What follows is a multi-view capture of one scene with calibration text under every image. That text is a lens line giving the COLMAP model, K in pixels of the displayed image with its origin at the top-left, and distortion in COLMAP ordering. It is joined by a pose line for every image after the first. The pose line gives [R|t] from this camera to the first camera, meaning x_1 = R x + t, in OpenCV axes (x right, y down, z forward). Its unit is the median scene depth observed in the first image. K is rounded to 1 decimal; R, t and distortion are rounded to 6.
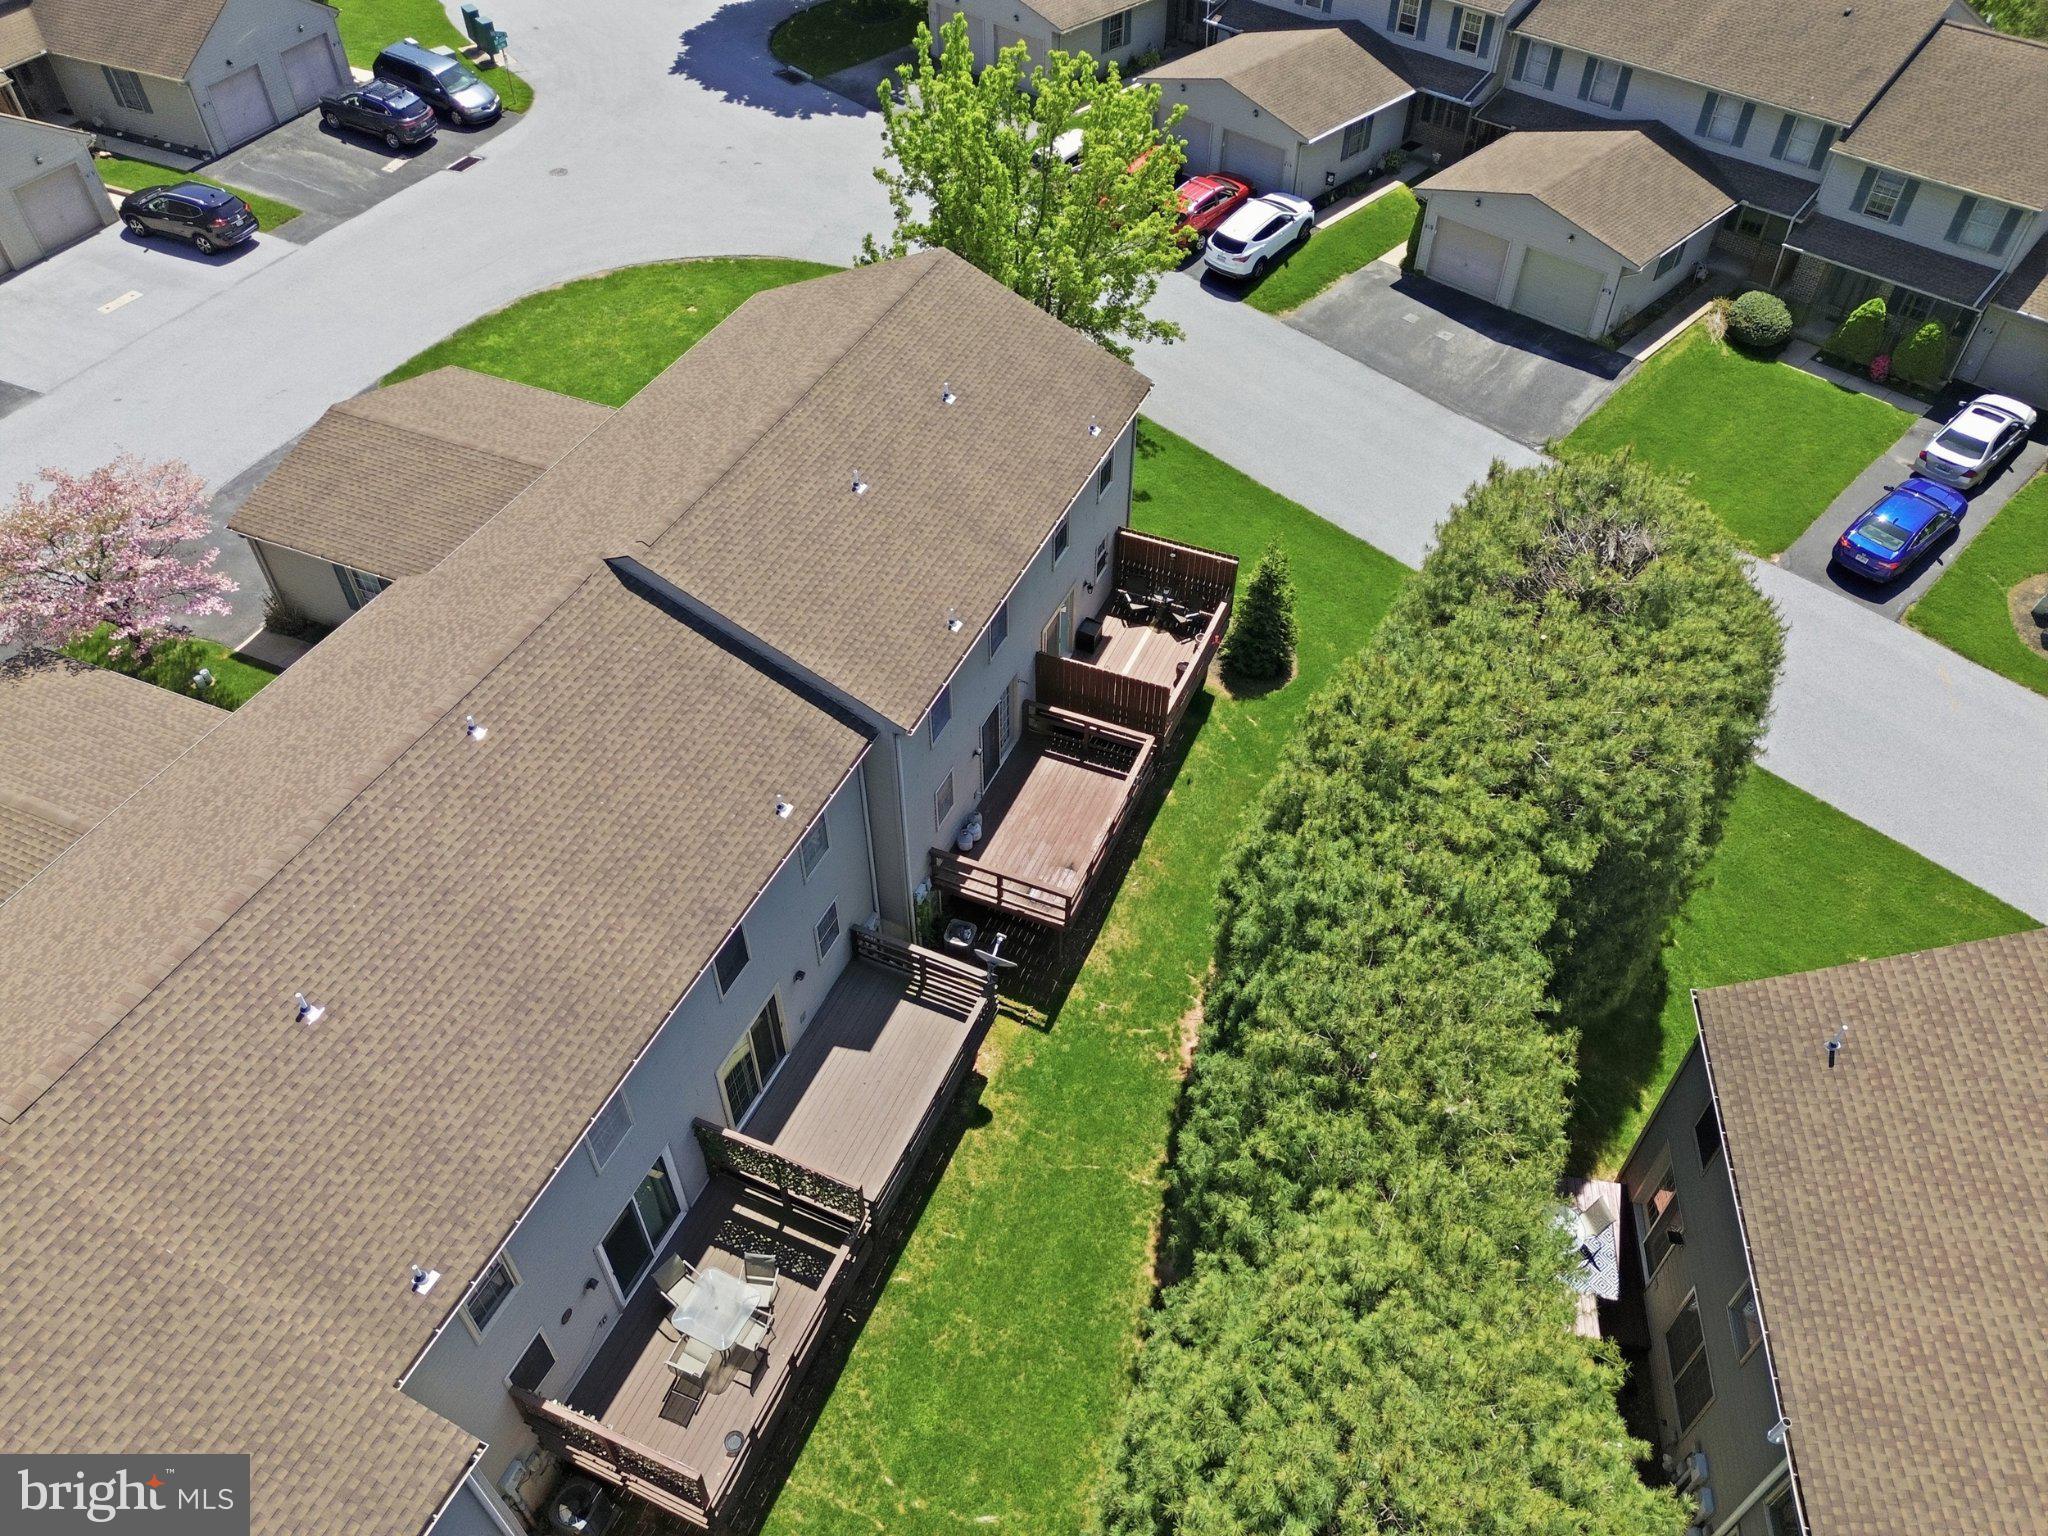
lens RADIAL K [[1462.9, 0, 1018.7], [0, 1462.9, 777.0], [0, 0, 1]] dist [0.048856, -0.035600]
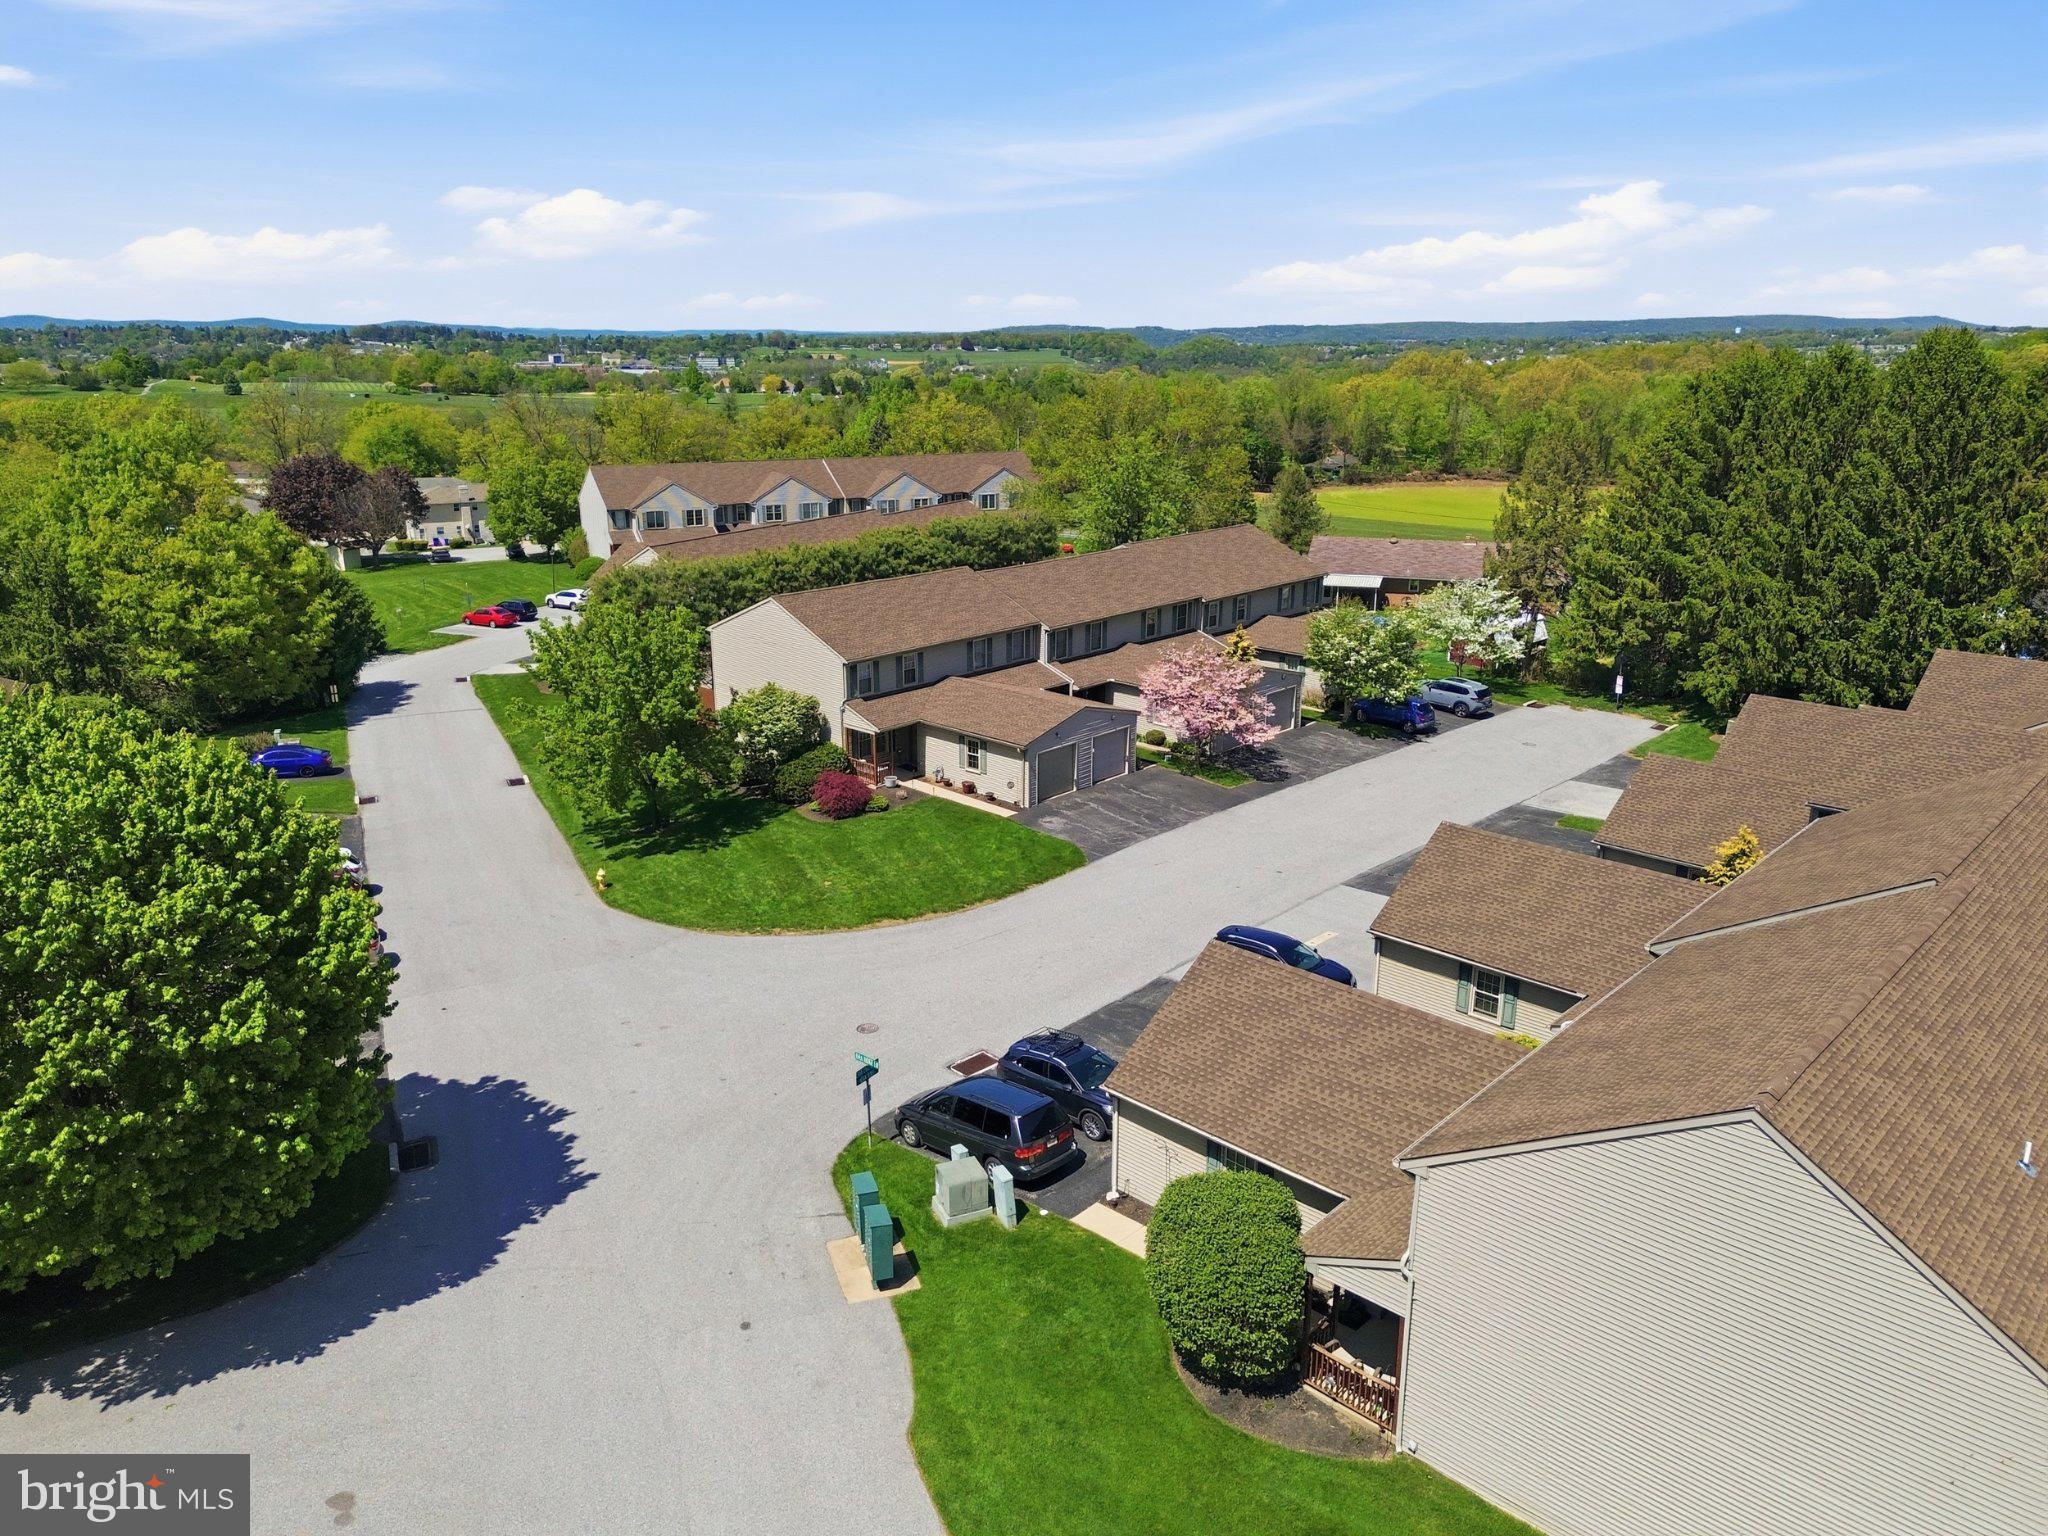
lens RADIAL K [[1462.9, 0, 1018.7], [0, 1462.9, 762.0], [0, 0, 1]] dist [0.048856, -0.035600]
pose [[-0.940209, -0.099322, 0.325794, -0.621562], [0.239466, 0.487440, 0.839677, -1.102211], [-0.242203, 0.867489, -0.434512, 1.185047]]
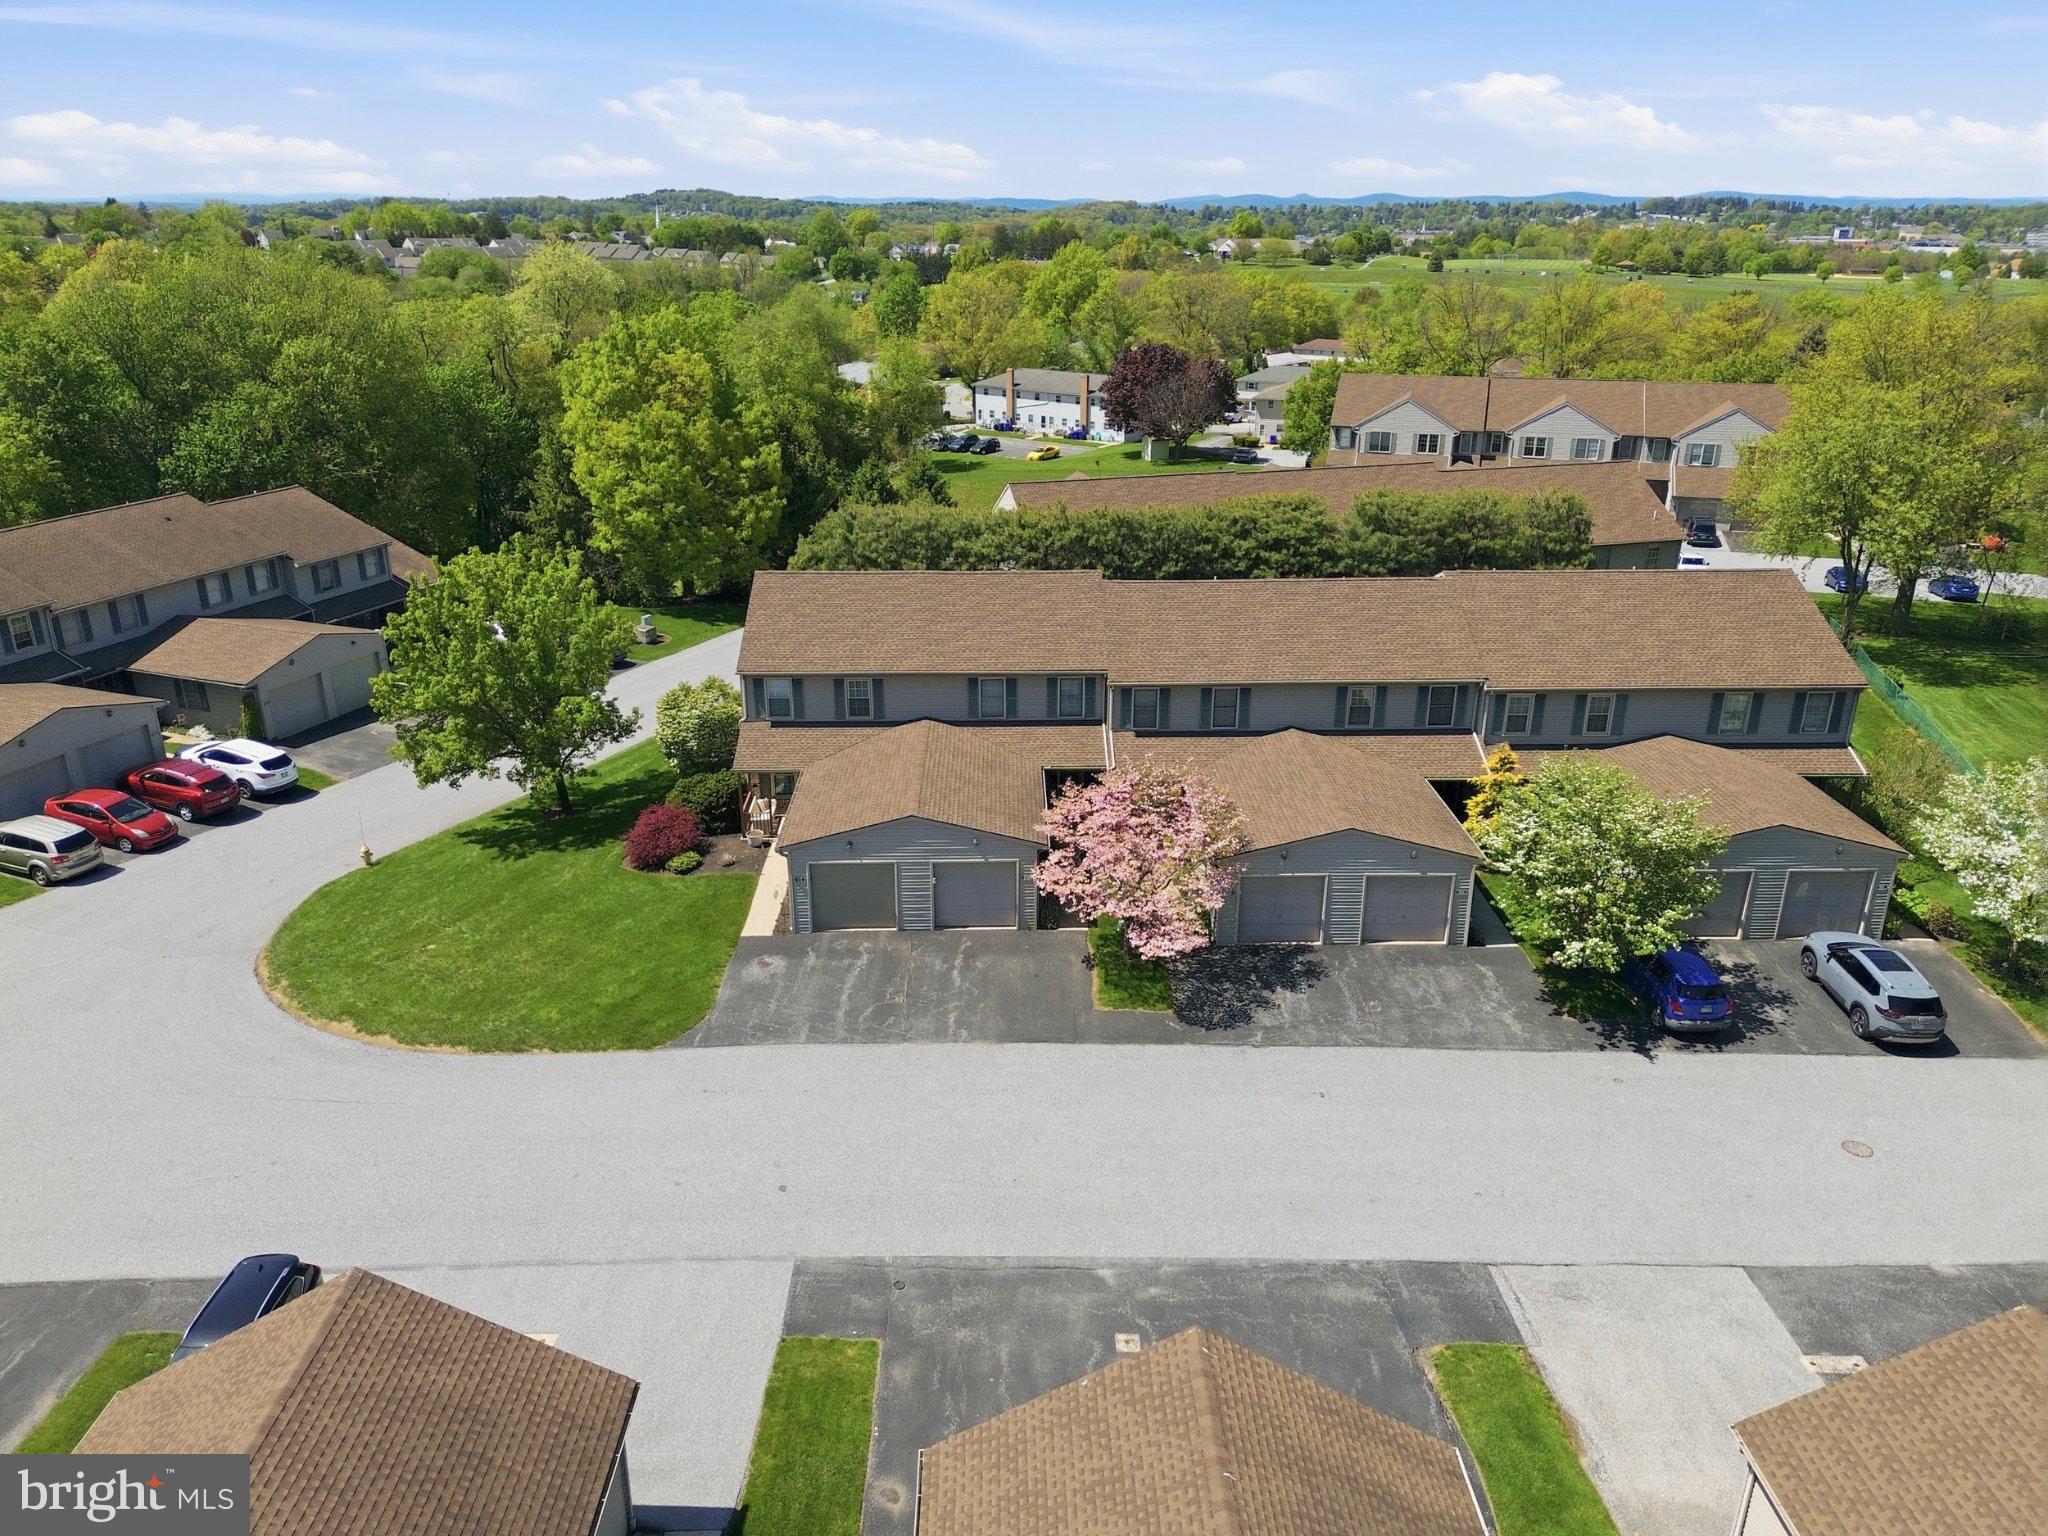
lens RADIAL K [[1462.9, 0, 1013.8], [0, 1462.9, 760.7], [0, 0, 1]] dist [0.048856, -0.035600]
pose [[-0.409468, -0.324888, 0.852516, -0.949624], [0.648165, 0.554014, 0.522448, -0.536299], [-0.642043, 0.766496, -0.016270, 0.601913]]
